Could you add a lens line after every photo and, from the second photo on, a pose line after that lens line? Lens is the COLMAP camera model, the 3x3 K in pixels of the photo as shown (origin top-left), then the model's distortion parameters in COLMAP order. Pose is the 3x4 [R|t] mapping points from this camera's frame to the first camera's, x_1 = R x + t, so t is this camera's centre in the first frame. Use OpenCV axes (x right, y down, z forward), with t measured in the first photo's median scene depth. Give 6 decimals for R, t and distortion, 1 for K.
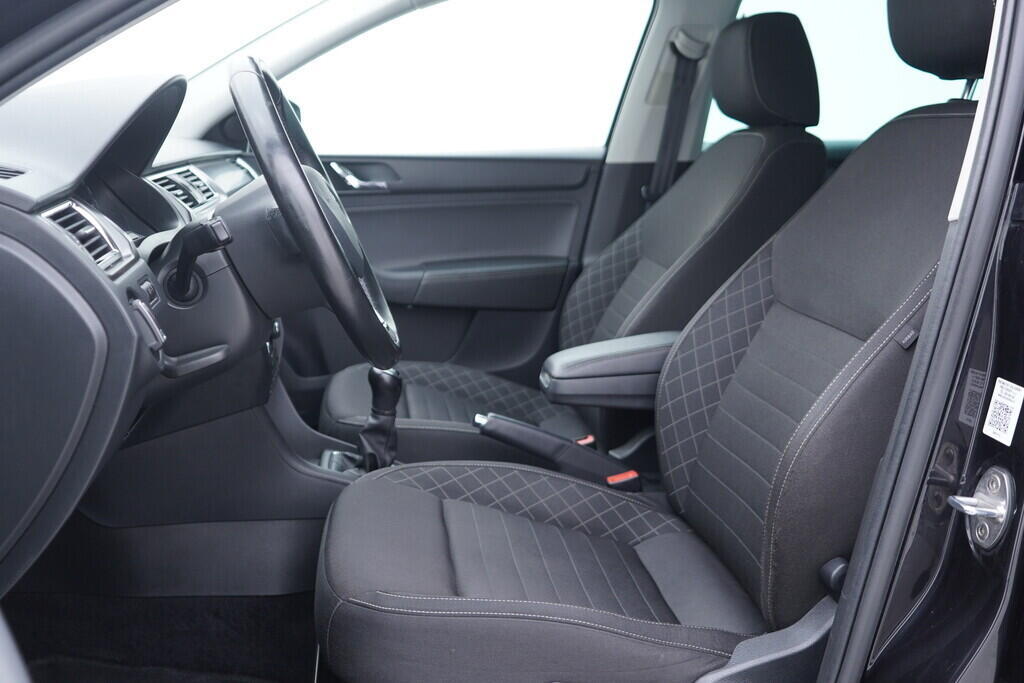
lens RADIAL K [[1056.0, 0, 512.5], [0, 1056.0, 342.5], [0, 0, 1]] dist [-0.000222, 0.000000]
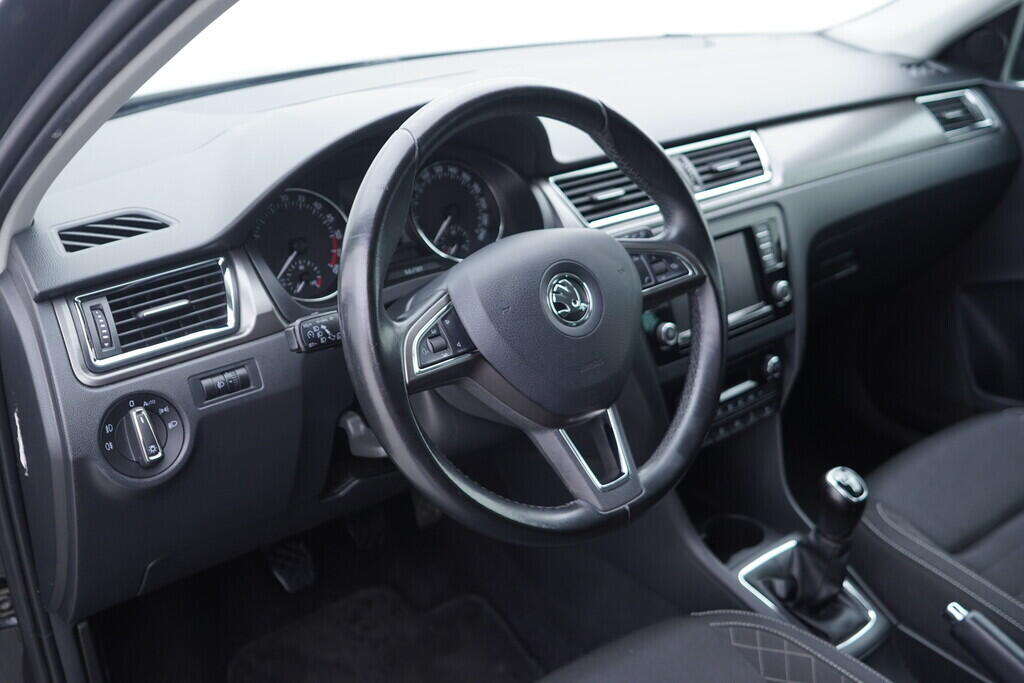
lens RADIAL K [[1056.0, 0, 507.6], [0, 1056.0, 342.7], [0, 0, 1]] dist [-0.000222, 0.000000]
pose [[0.523166, 0.335881, -0.783250, 0.278695], [-0.165195, 0.941595, 0.293444, -0.227591], [0.836067, -0.024131, 0.548097, 0.423994]]
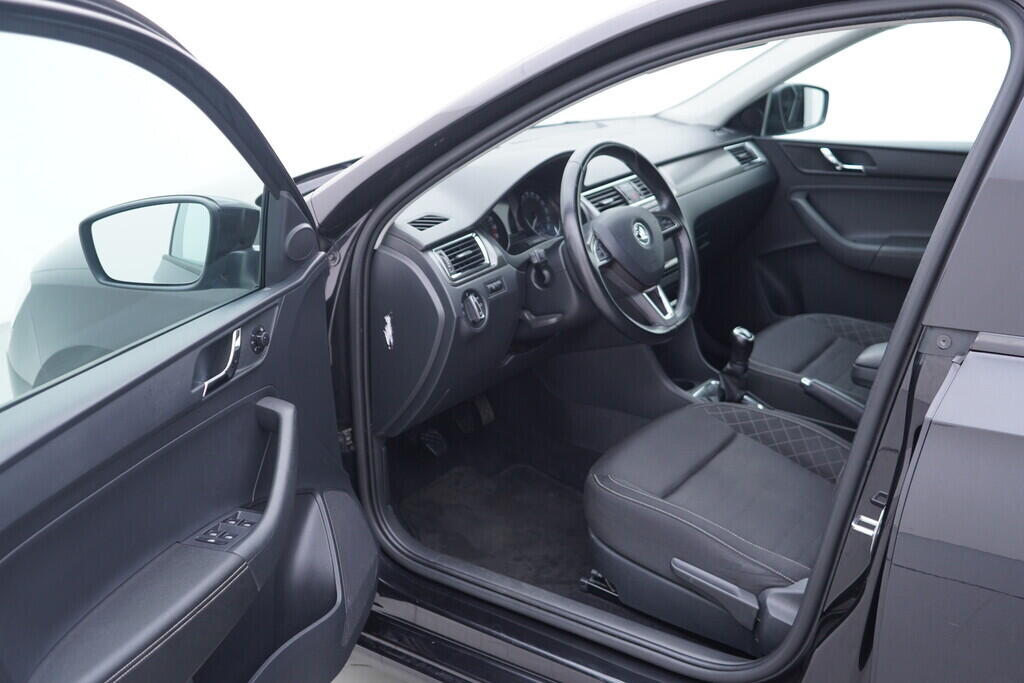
lens RADIAL K [[1056.0, 0, 518.3], [0, 1056.0, 340.2], [0, 0, 1]] dist [-0.000222, 0.000000]
pose [[0.742726, 0.192046, -0.641464, 0.548363], [-0.106134, 0.979642, 0.170404, -0.168549], [0.661130, -0.058482, 0.747988, -0.233405]]
